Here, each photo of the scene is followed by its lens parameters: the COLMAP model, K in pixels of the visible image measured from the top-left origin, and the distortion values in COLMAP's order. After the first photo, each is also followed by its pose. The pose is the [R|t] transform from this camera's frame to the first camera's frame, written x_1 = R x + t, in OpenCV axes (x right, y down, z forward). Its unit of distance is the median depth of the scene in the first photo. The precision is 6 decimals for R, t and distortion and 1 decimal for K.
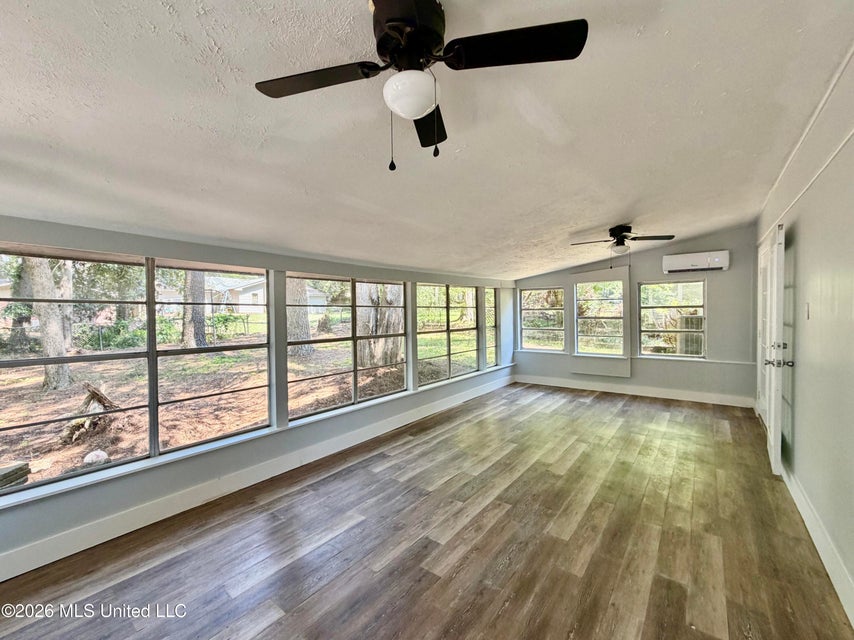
lens RADIAL K [[349.1, 0, 428.3], [0, 349.1, 320.7], [0, 0, 1]] dist [-0.001403, 0.000504]
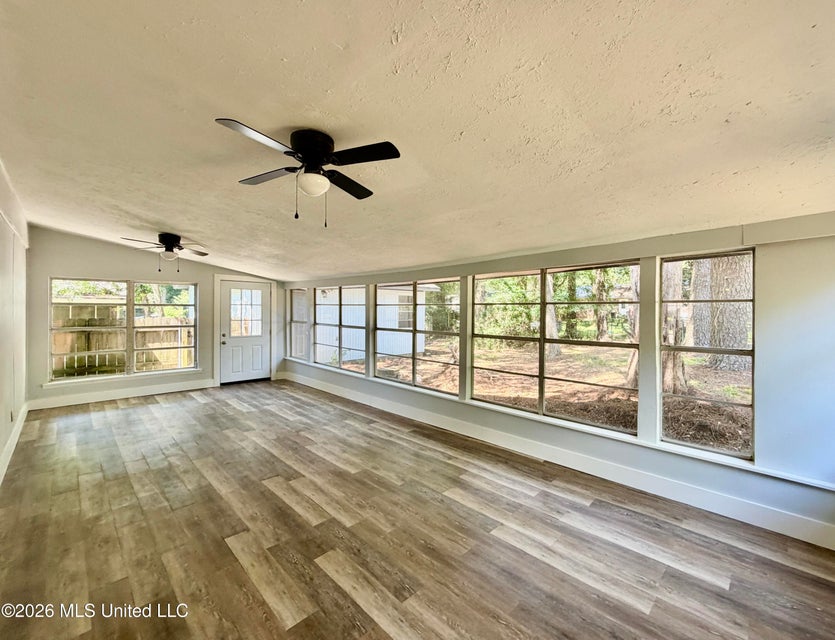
lens RADIAL K [[331.7, 0, 418.8], [0, 331.7, 311.7], [0, 0, 1]] dist [-0.003244, -0.000093]
pose [[-0.082296, 0.013396, -0.996518, 0.935816], [-0.029570, 0.999437, 0.015877, -0.035934], [0.996169, 0.030773, -0.081854, 1.117926]]
